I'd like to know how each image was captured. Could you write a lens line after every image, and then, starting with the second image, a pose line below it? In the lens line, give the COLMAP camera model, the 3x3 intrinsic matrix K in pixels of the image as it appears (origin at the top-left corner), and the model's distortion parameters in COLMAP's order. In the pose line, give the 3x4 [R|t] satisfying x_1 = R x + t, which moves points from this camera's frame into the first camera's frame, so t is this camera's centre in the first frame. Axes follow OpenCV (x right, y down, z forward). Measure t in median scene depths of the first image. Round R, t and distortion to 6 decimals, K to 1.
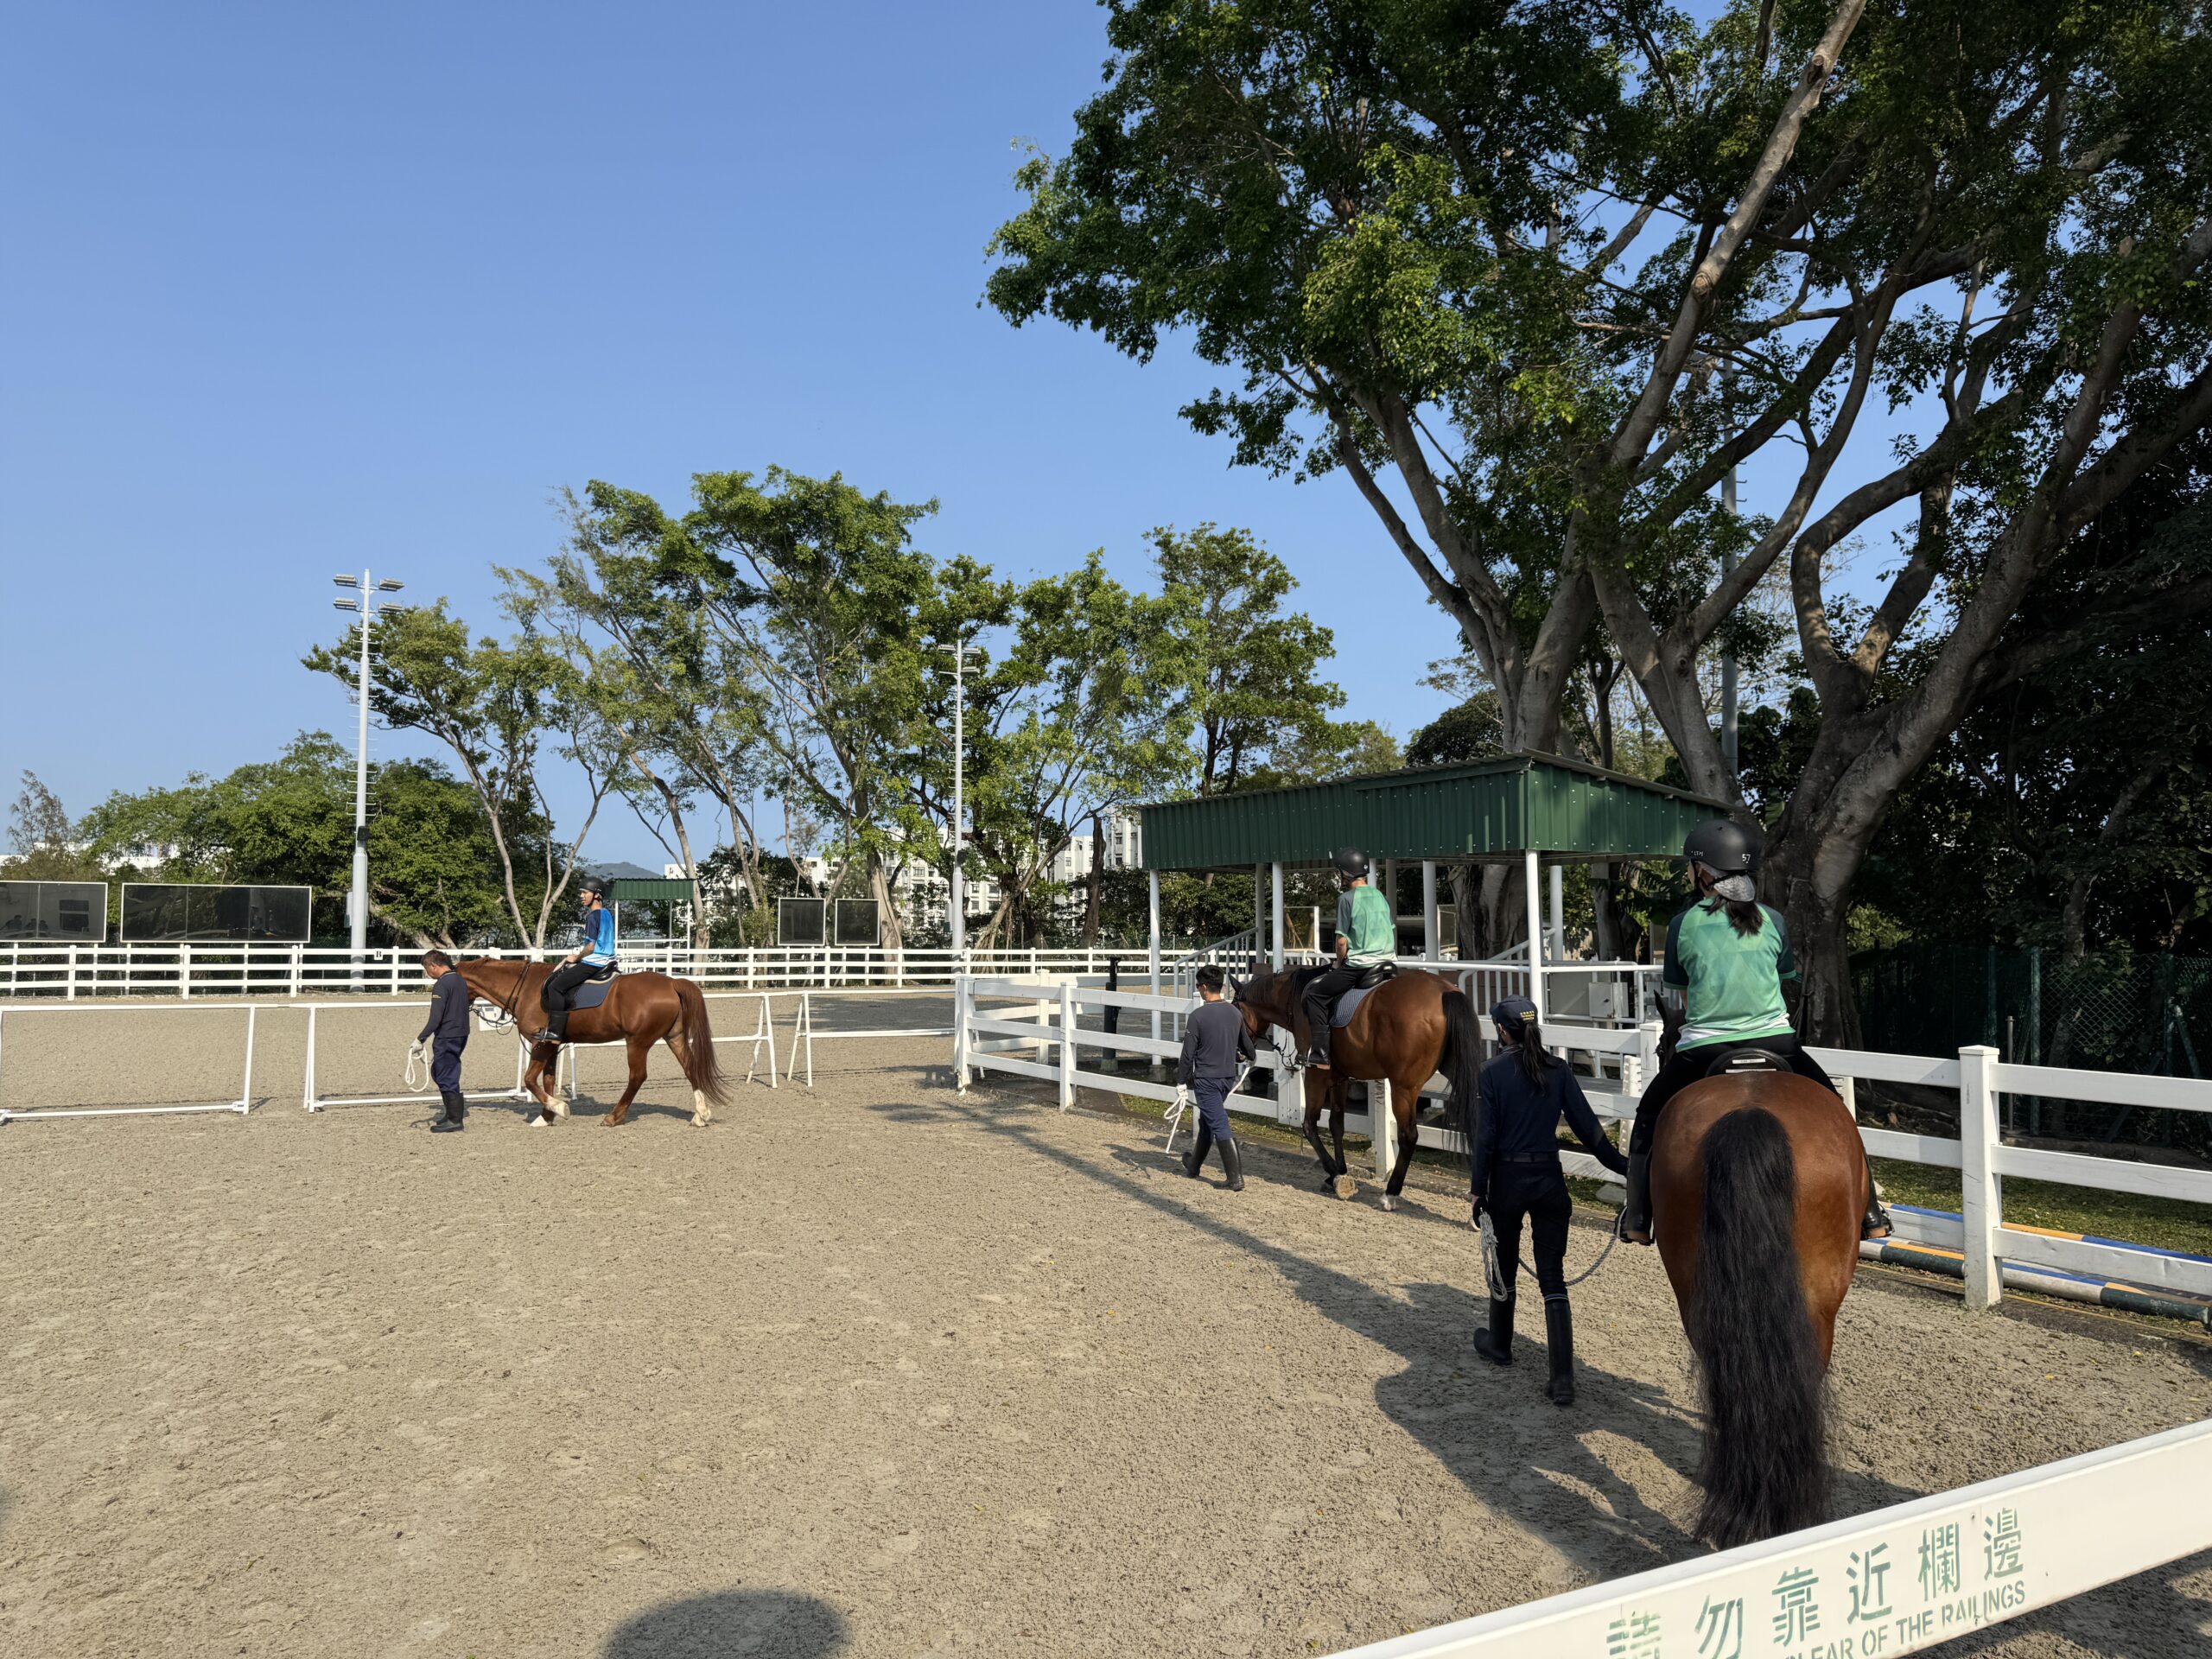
lens RADIAL K [[1541.1, 0, 1103.2], [0, 1541.1, 872.0], [0, 0, 1]] dist [0.051421, -0.063648]
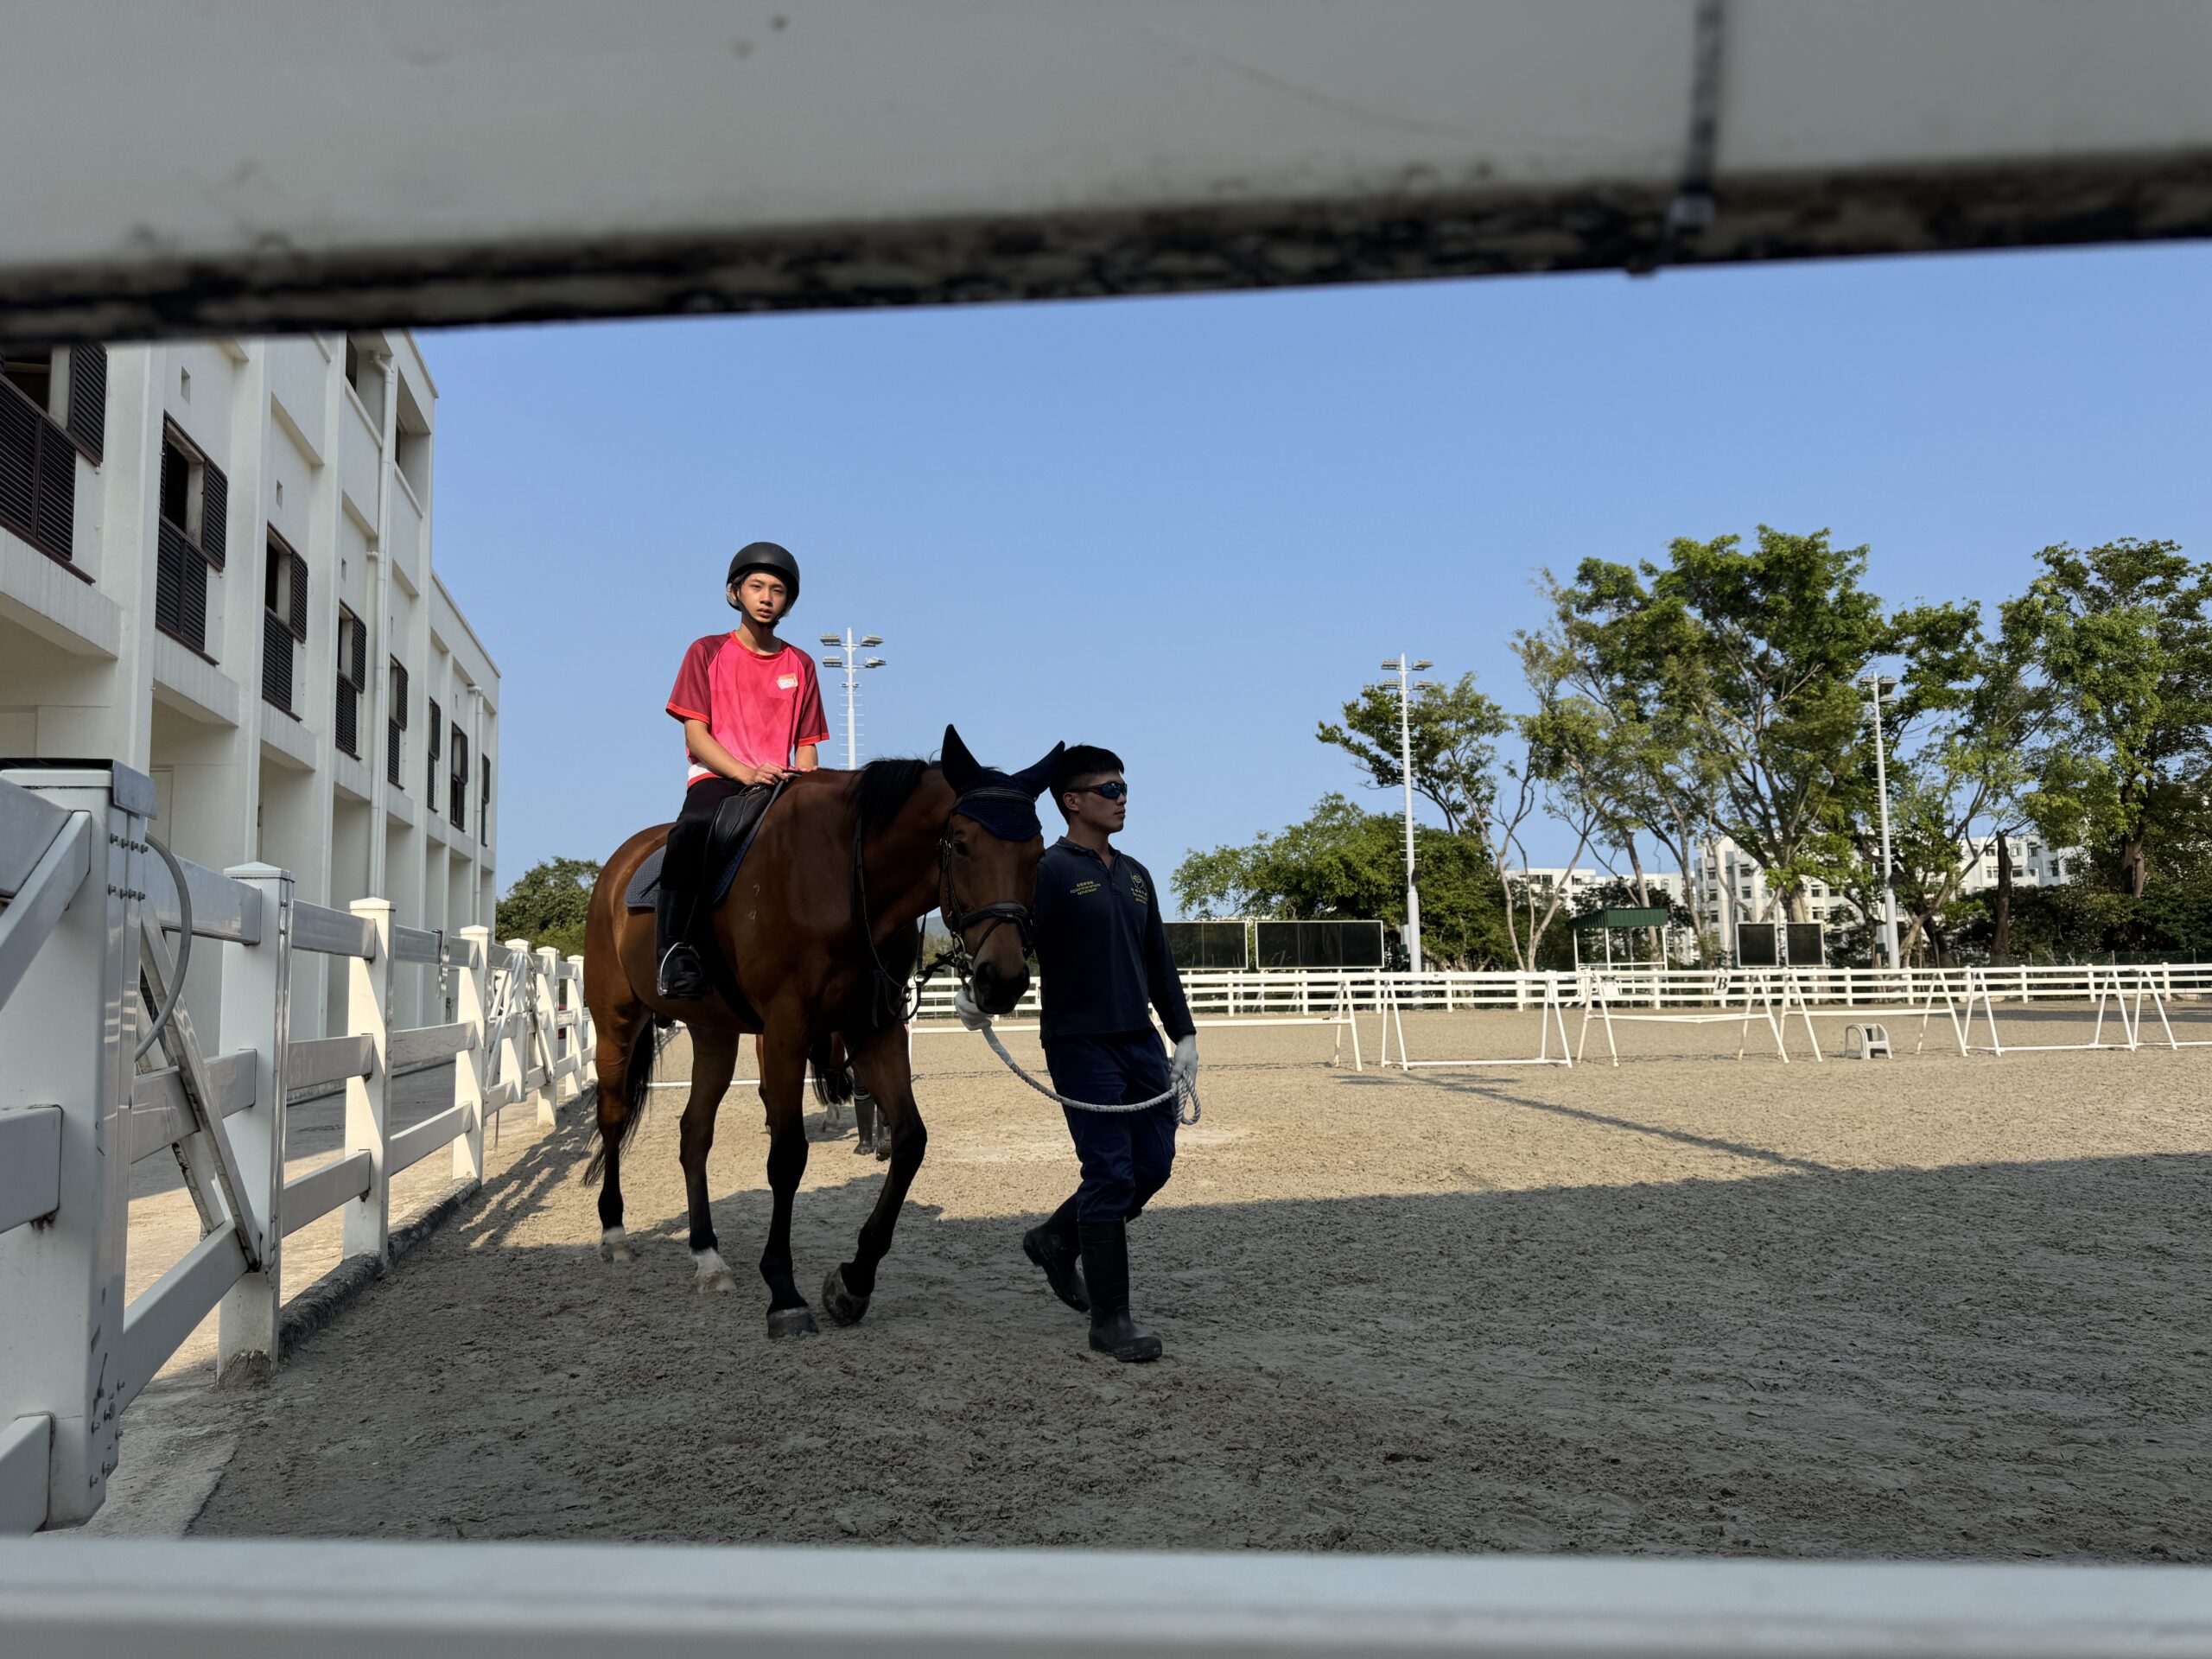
lens RADIAL K [[1541.1, 0, 1117.1], [0, 1541.1, 847.0], [0, 0, 1]] dist [0.051421, -0.063648]
pose [[0.956117, -0.046905, -0.289205, -0.332788], [0.033056, 0.998069, -0.052587, 0.007439], [0.291113, 0.040719, 0.955822, -0.177954]]
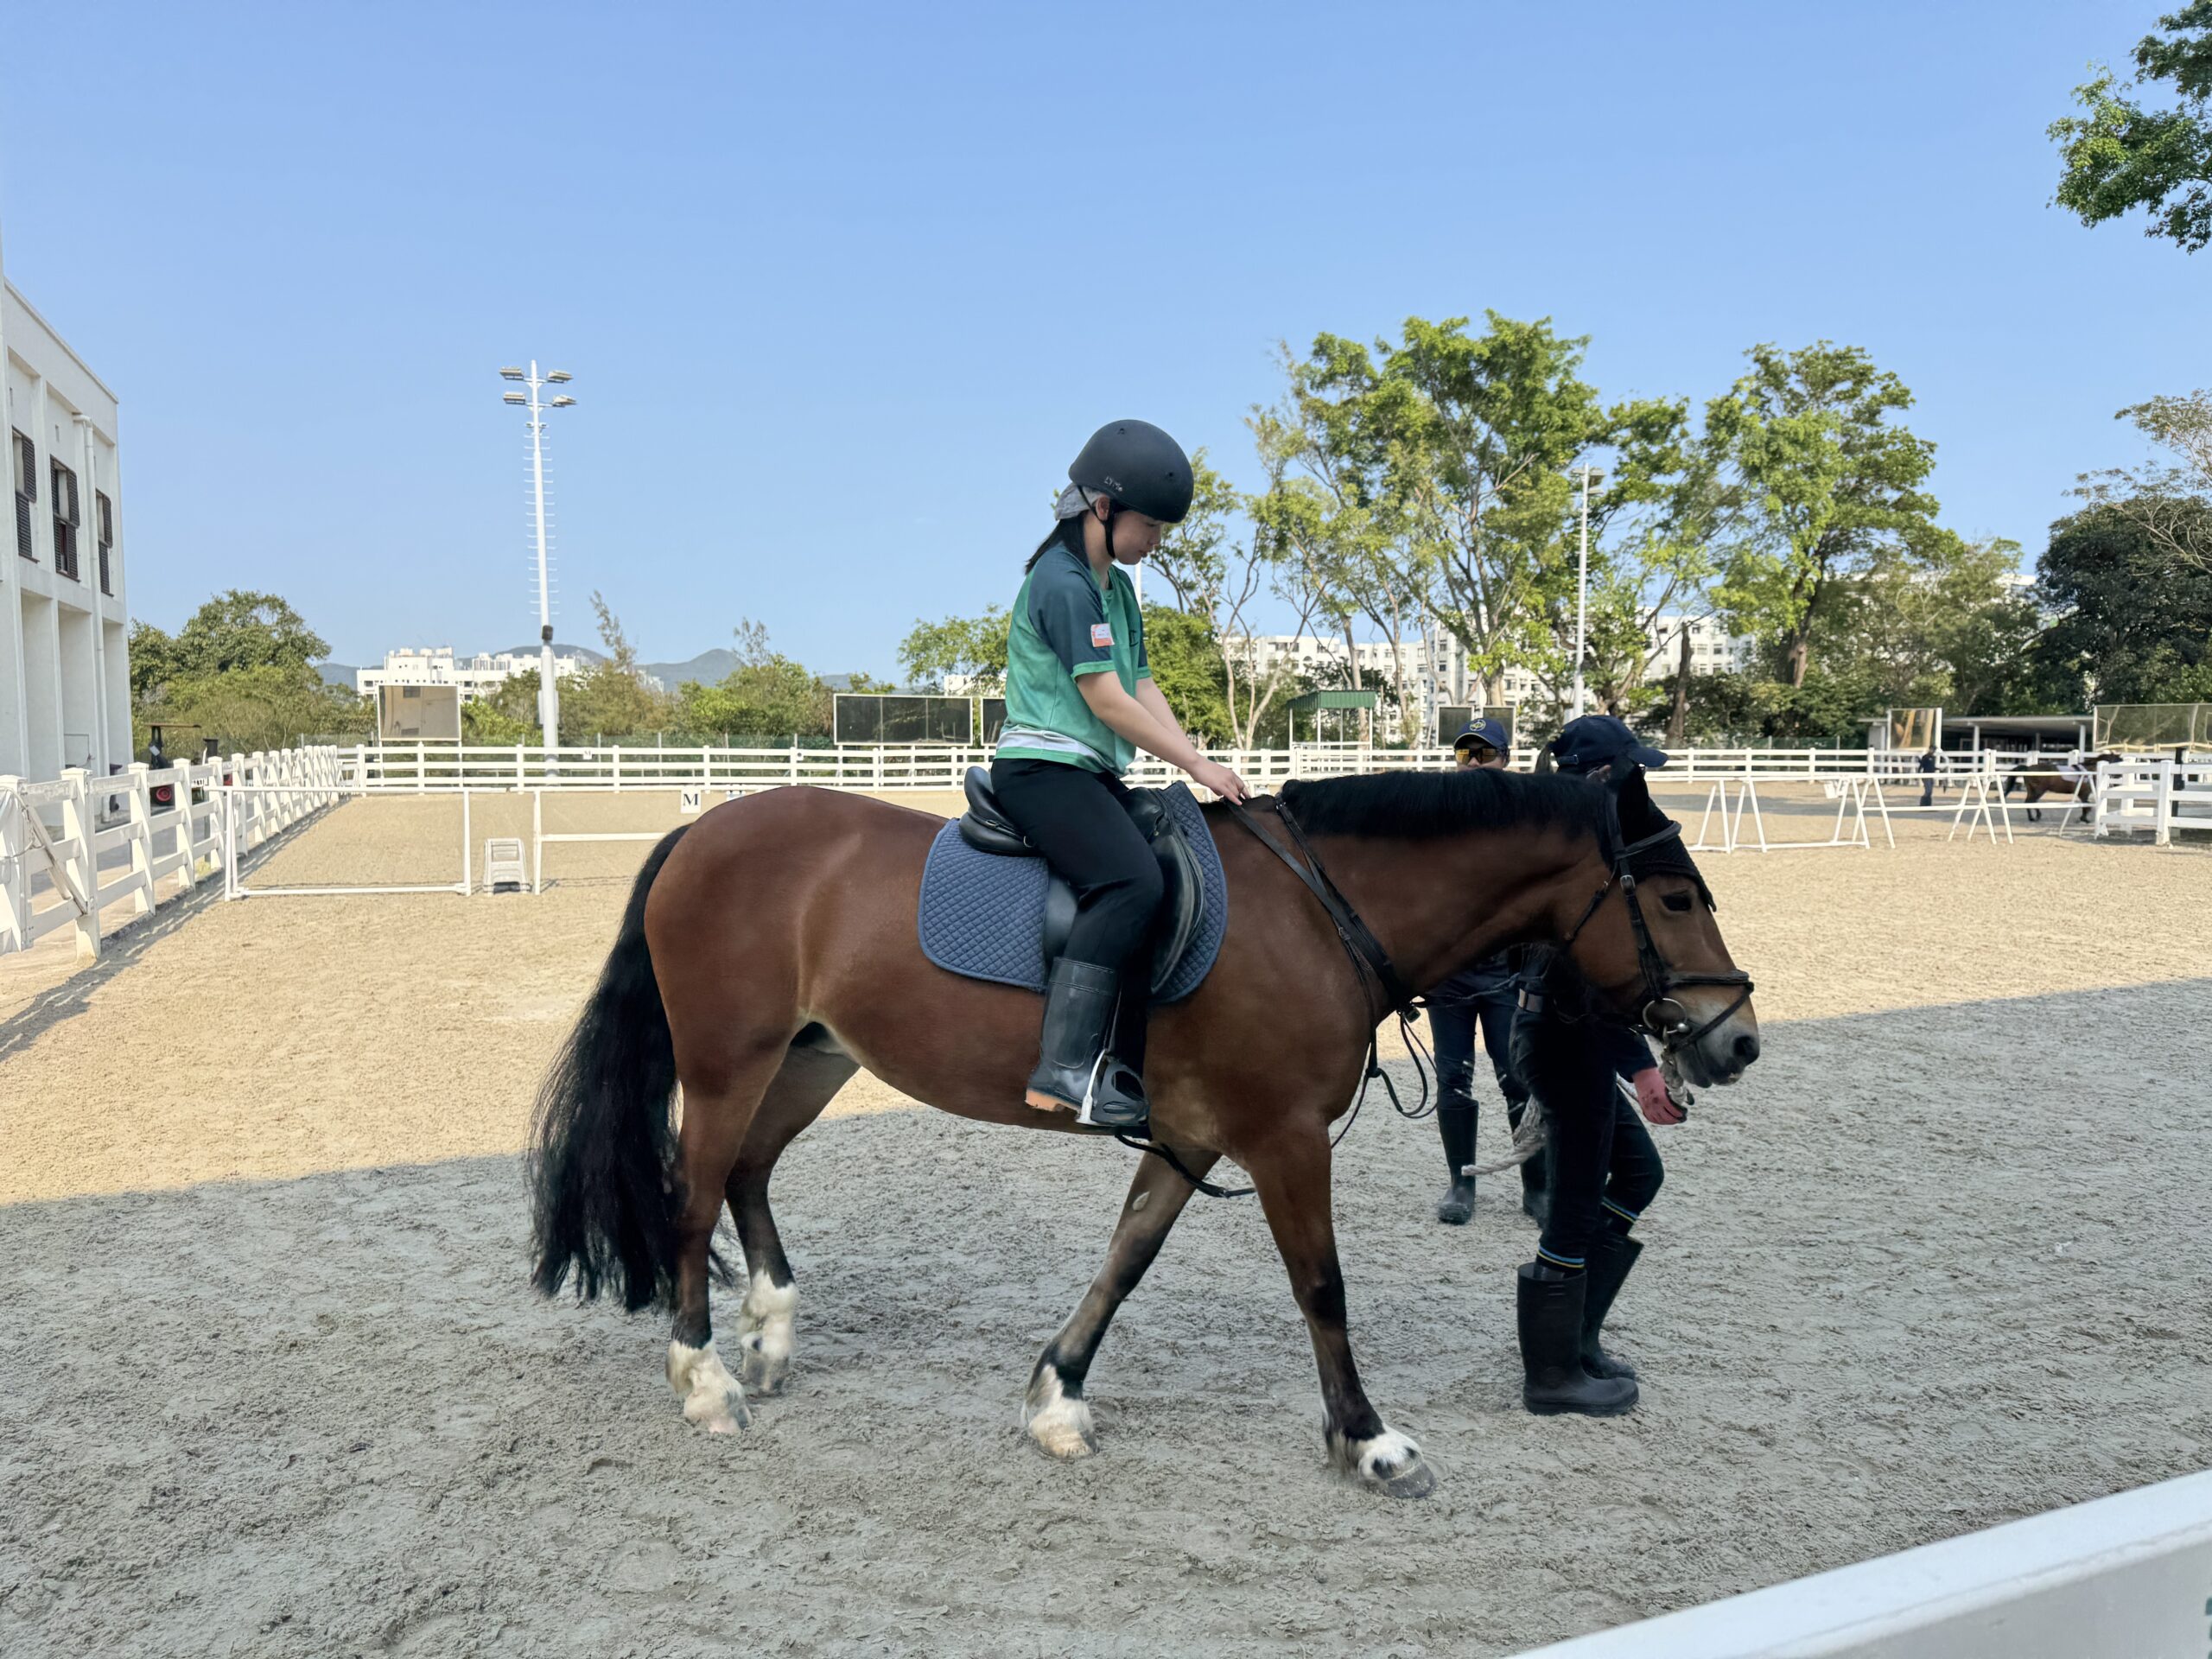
lens RADIAL K [[1541.1, 0, 1126.9], [0, 1541.1, 867.9], [0, 0, 1]] dist [0.051421, -0.063648]
pose [[0.991069, 0.007881, -0.133120, -0.310225], [0.008361, 0.992616, 0.121012, -0.003933], [0.133090, -0.121044, 0.983685, -0.171763]]
